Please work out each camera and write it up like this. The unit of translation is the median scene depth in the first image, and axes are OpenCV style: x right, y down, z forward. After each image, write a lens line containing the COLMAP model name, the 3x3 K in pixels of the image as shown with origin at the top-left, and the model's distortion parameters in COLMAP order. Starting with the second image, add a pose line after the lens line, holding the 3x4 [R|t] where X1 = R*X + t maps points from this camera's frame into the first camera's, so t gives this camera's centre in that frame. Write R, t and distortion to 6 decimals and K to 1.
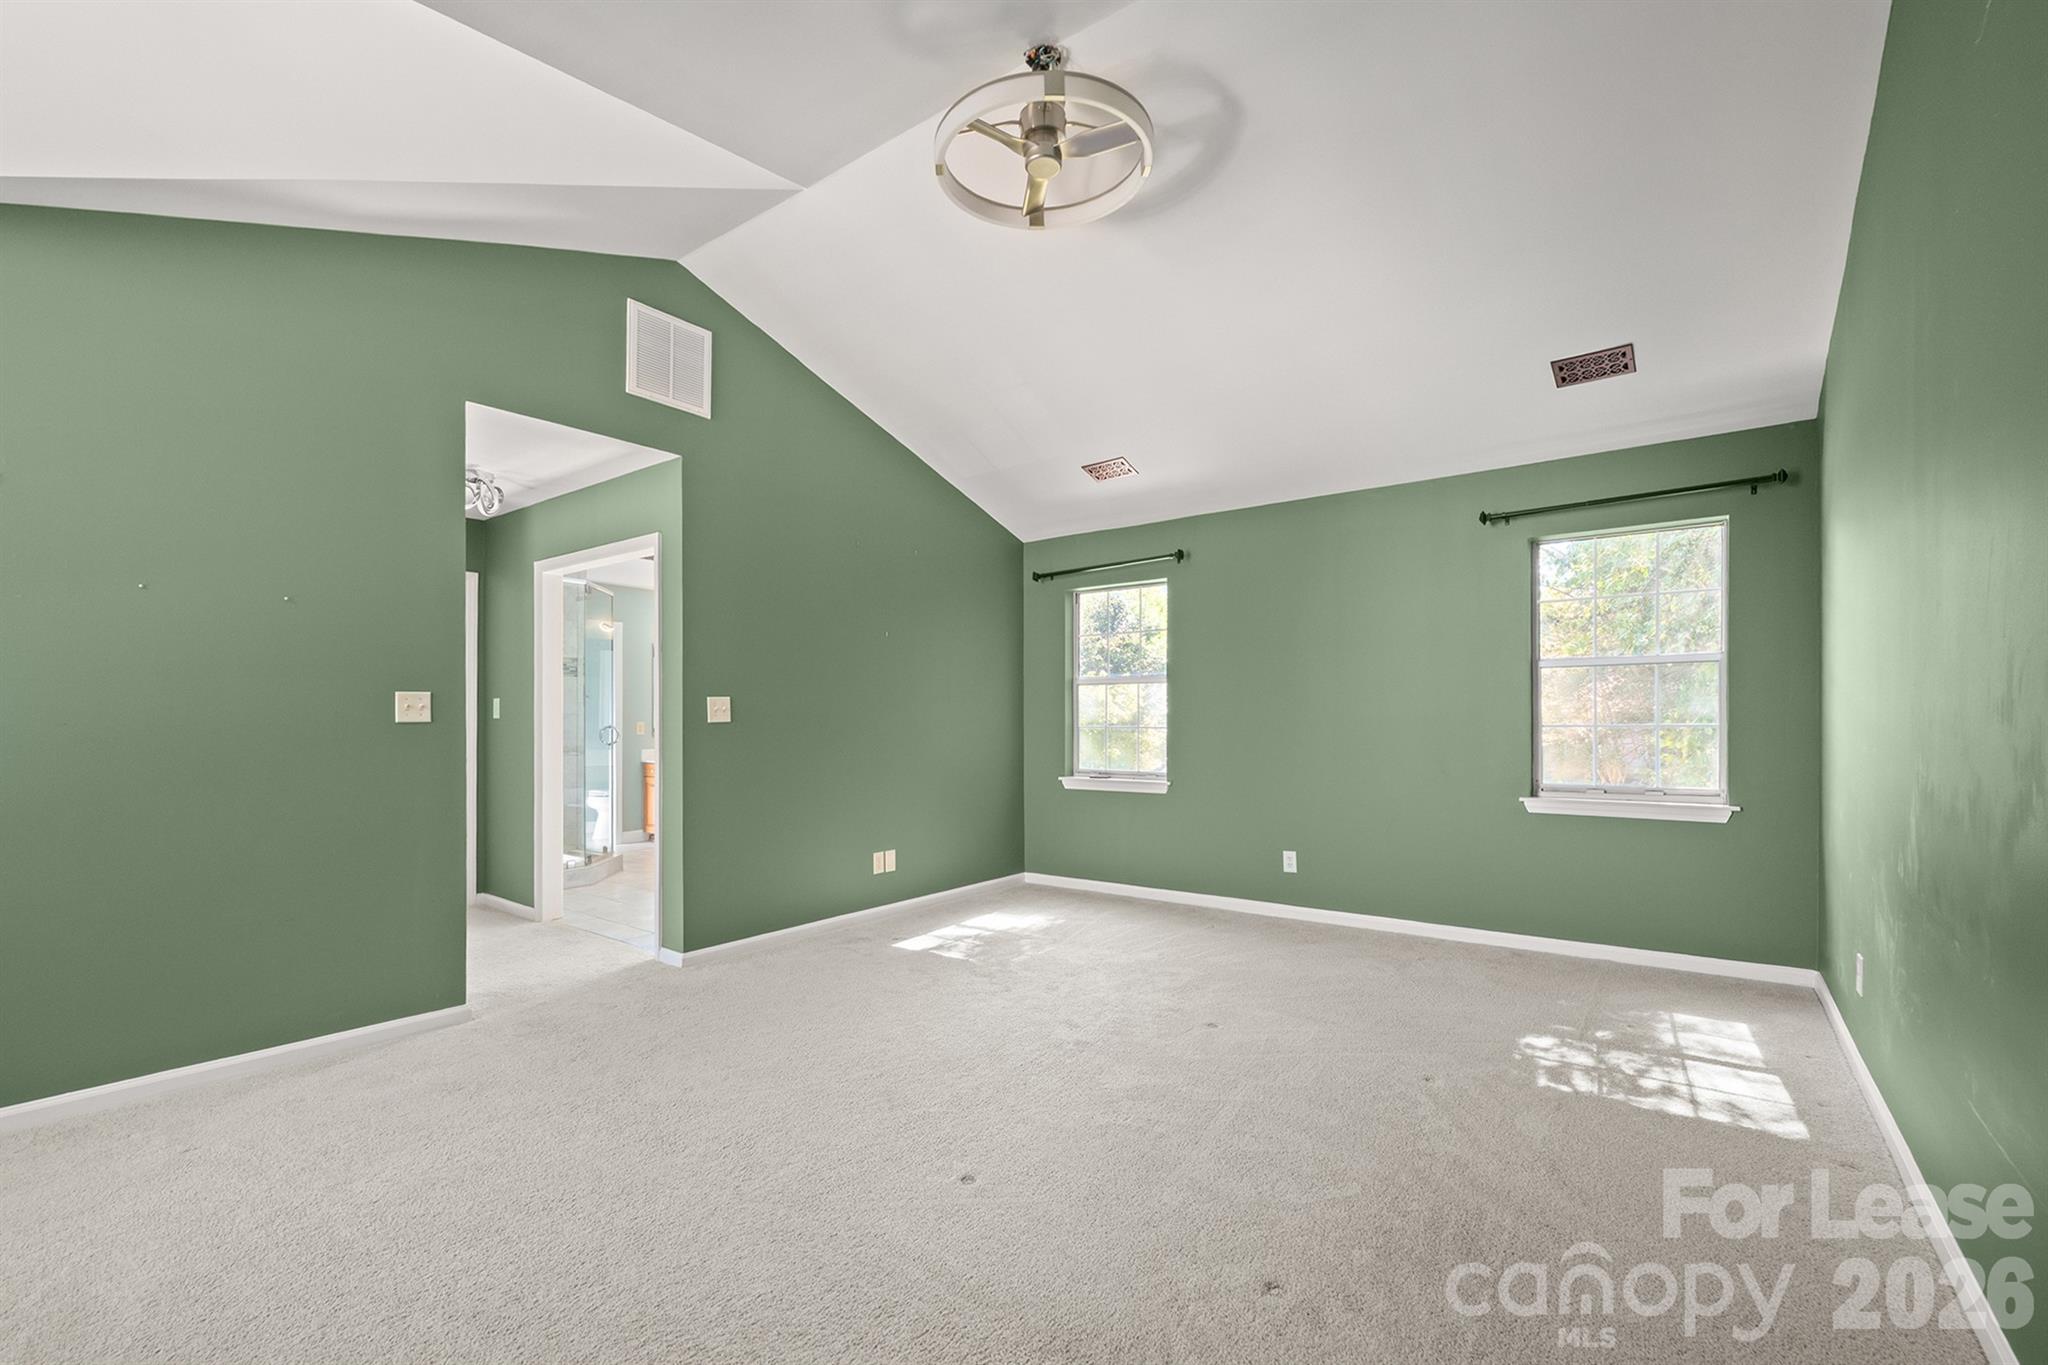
lens RADIAL K [[886.4, 0, 1021.6], [0, 886.4, 730.4], [0, 0, 1]] dist [-0.002037, -0.000155]
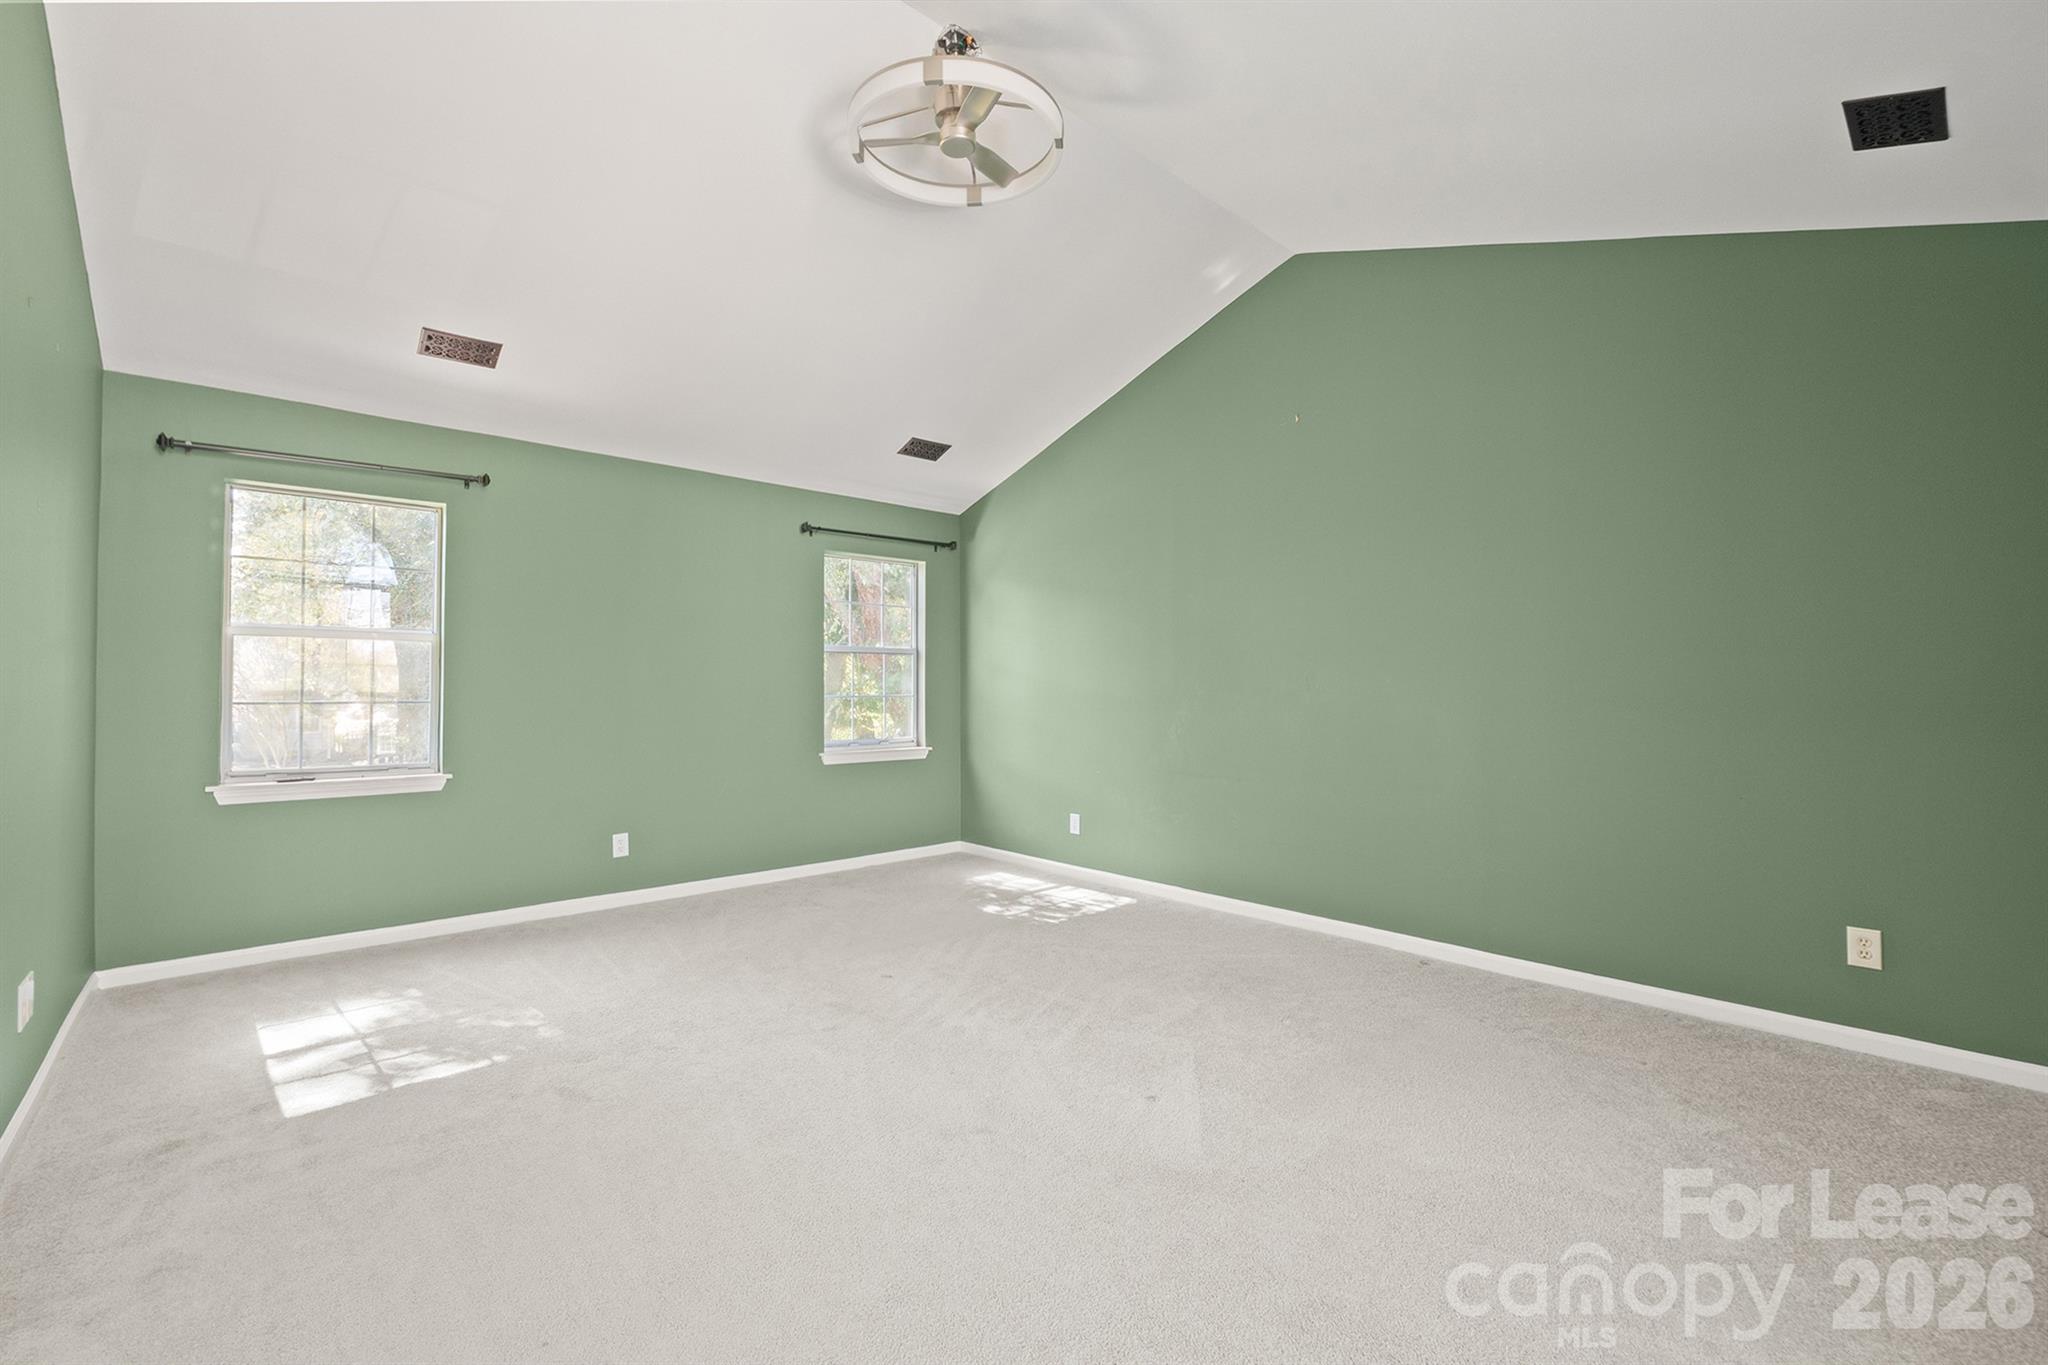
lens RADIAL K [[874.3, 0, 1024.0], [0, 874.3, 682.5], [0, 0, 1]] dist [0.000371, 0.000062]
pose [[0.172910, 0.012745, 0.984855, -0.585795], [0.013253, 0.999796, -0.015266, -0.002404], [-0.984848, 0.015692, 0.172706, 0.473605]]
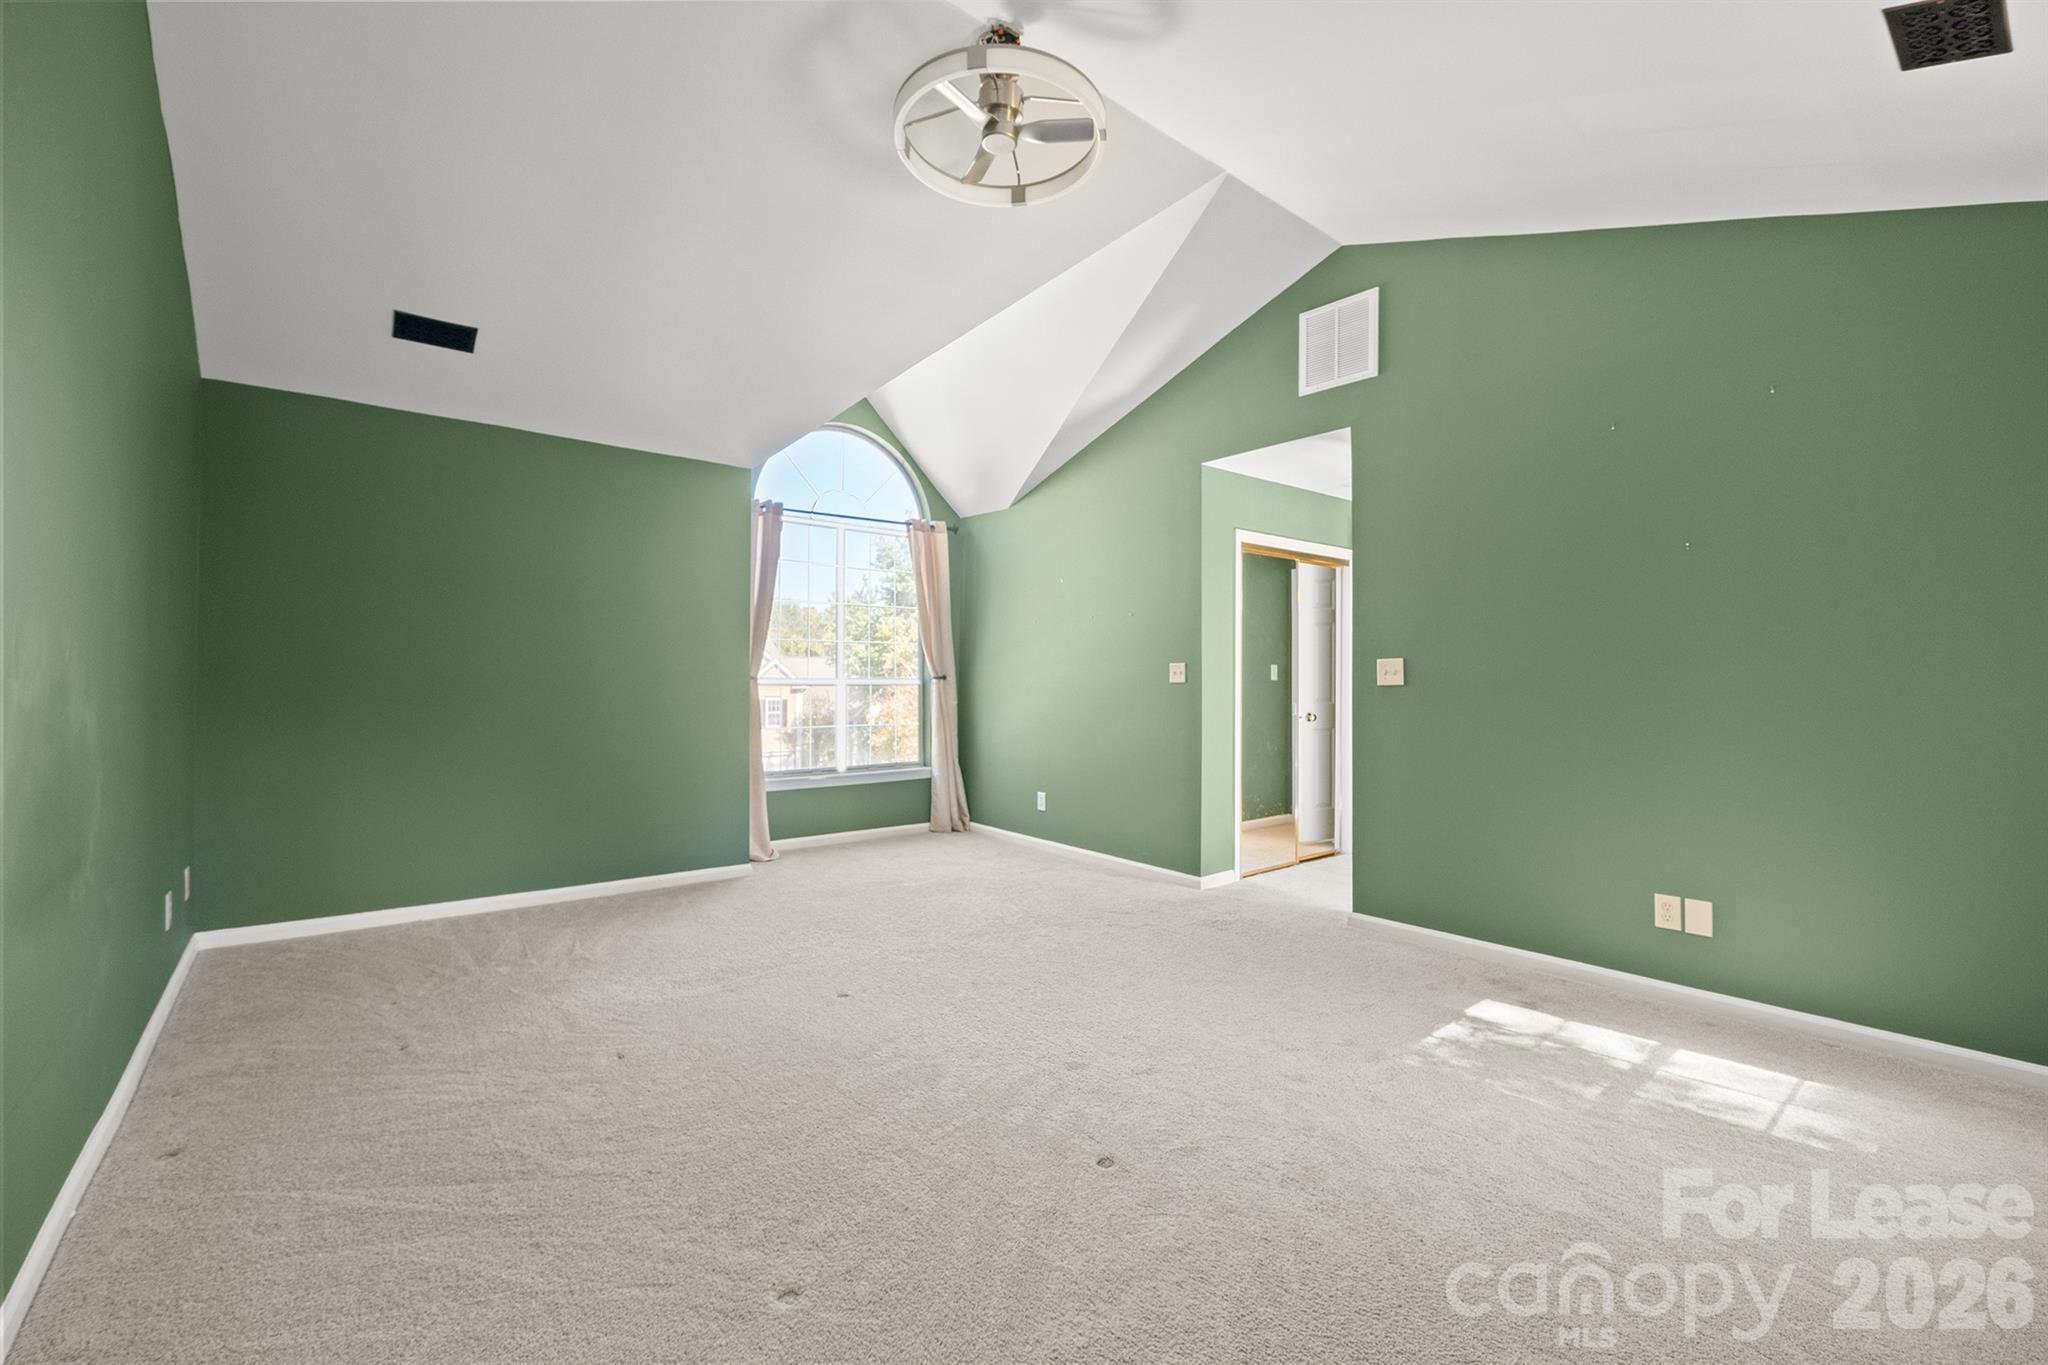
lens RADIAL K [[858.4, 0, 1032.9], [0, 858.4, 668.3], [0, 0, 1]] dist [-0.004692, -0.000220]
pose [[-0.226897, -0.014749, -0.973807, 0.610092], [-0.020340, 0.999739, -0.010403, -0.009520], [0.973706, 0.017447, -0.227138, 0.794192]]
